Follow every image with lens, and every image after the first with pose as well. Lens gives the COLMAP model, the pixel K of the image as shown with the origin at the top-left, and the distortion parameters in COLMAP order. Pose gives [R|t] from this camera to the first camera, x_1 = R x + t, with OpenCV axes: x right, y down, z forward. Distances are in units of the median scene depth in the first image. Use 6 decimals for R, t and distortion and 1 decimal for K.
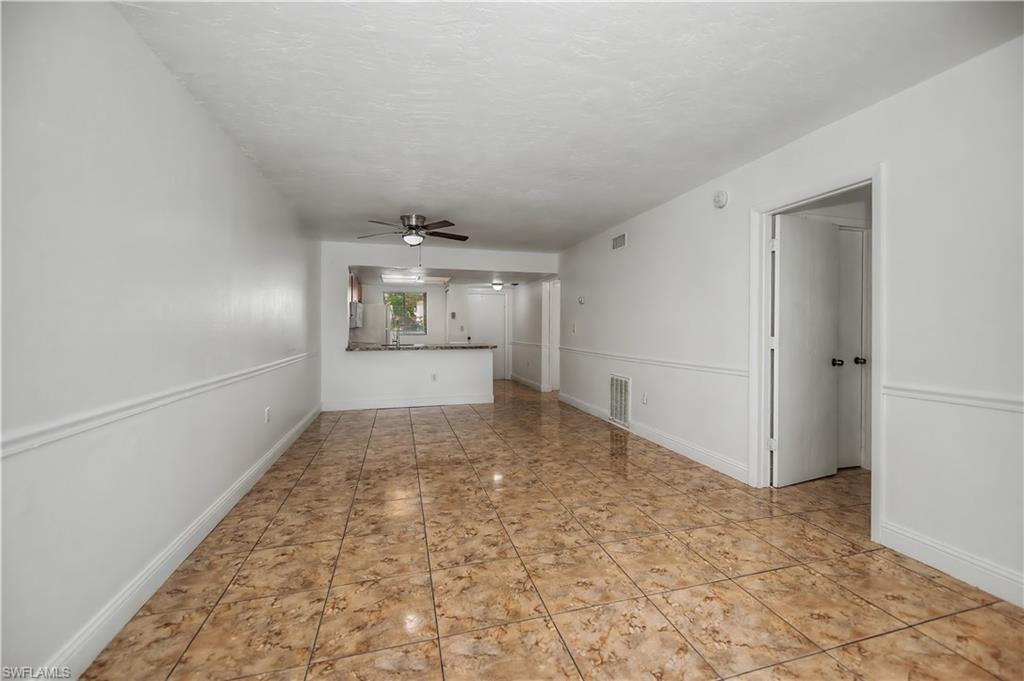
lens RADIAL K [[410.1, 0, 512.0], [0, 410.1, 340.5], [0, 0, 1]] dist [0.011972, -0.005922]
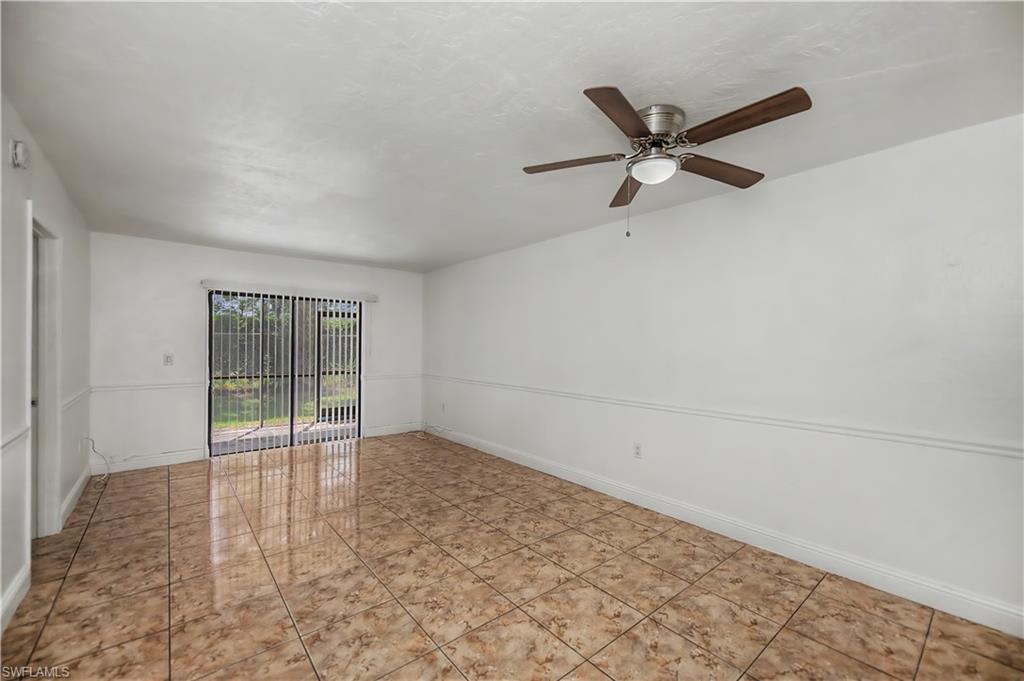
lens RADIAL K [[416.4, 0, 511.2], [0, 416.4, 337.1], [0, 0, 1]] dist [0.011161, -0.006231]
pose [[-0.913078, -0.014773, -0.407518, 0.093289], [-0.019640, 0.999777, 0.007762, -0.085501], [0.407312, 0.015091, -0.913164, 1.638552]]
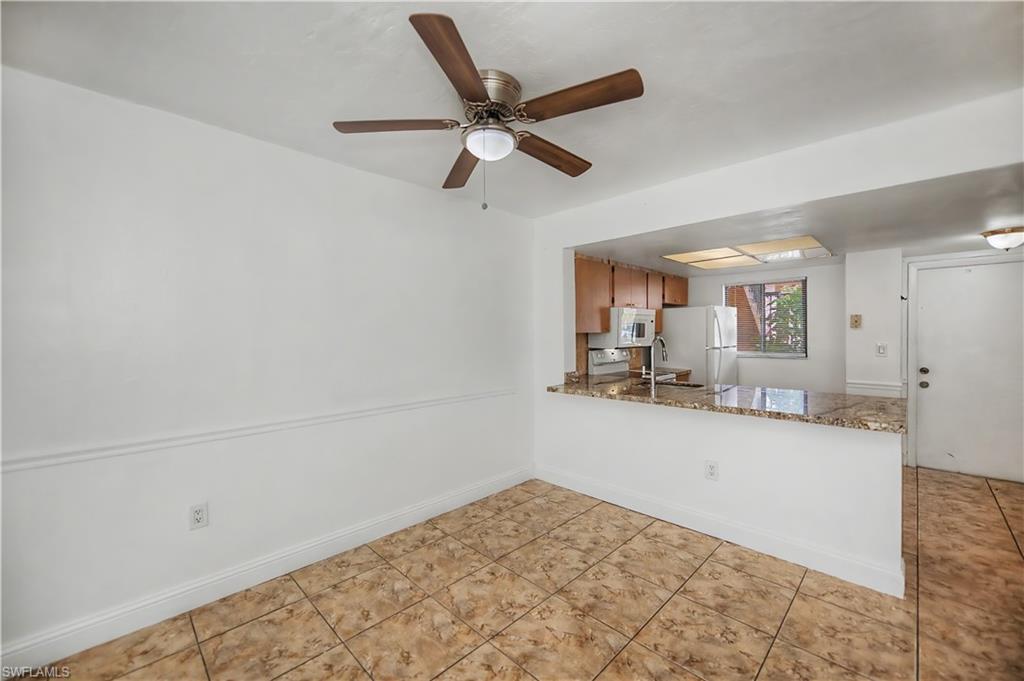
lens RADIAL K [[406.1, 0, 514.4], [0, 406.1, 338.1], [0, 0, 1]] dist [-0.002075, -0.000440]
pose [[0.498169, 0.004793, -0.867067, 0.131252], [-0.017927, 0.999828, -0.004773, -0.074854], [0.866895, 0.017922, 0.498169, 1.003979]]
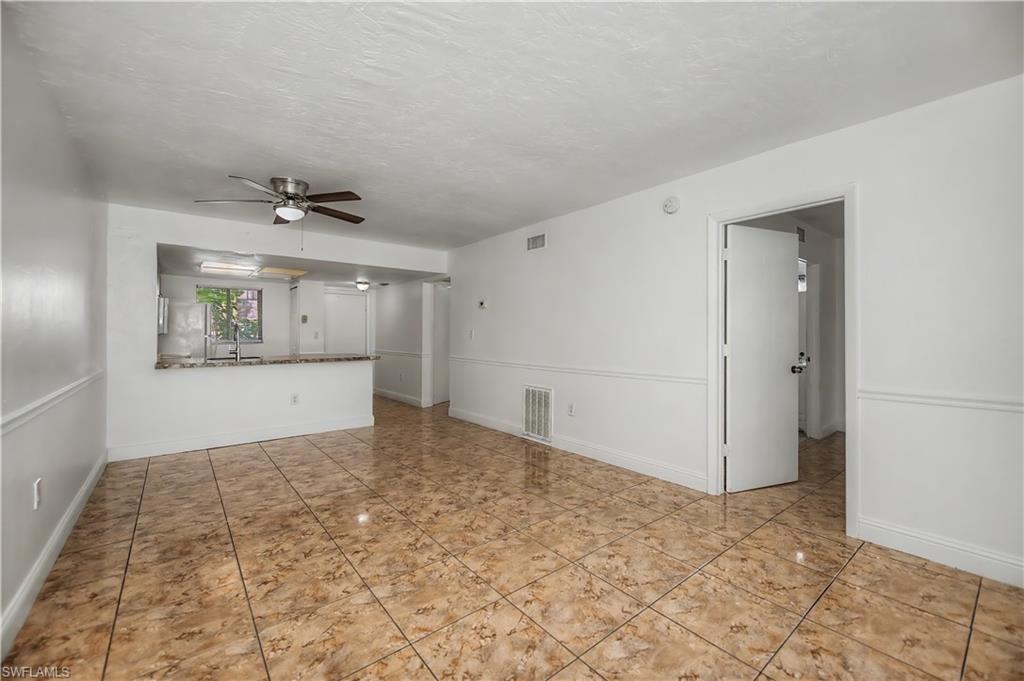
lens RADIAL K [[416.4, 0, 511.2], [0, 416.4, 337.1], [0, 0, 1]] dist [0.011161, -0.006231]
pose [[0.918877, -0.001223, 0.394543, -0.210376], [0.010772, 0.999700, -0.021990, -0.006964], [-0.394398, 0.024456, 0.918614, 0.208515]]
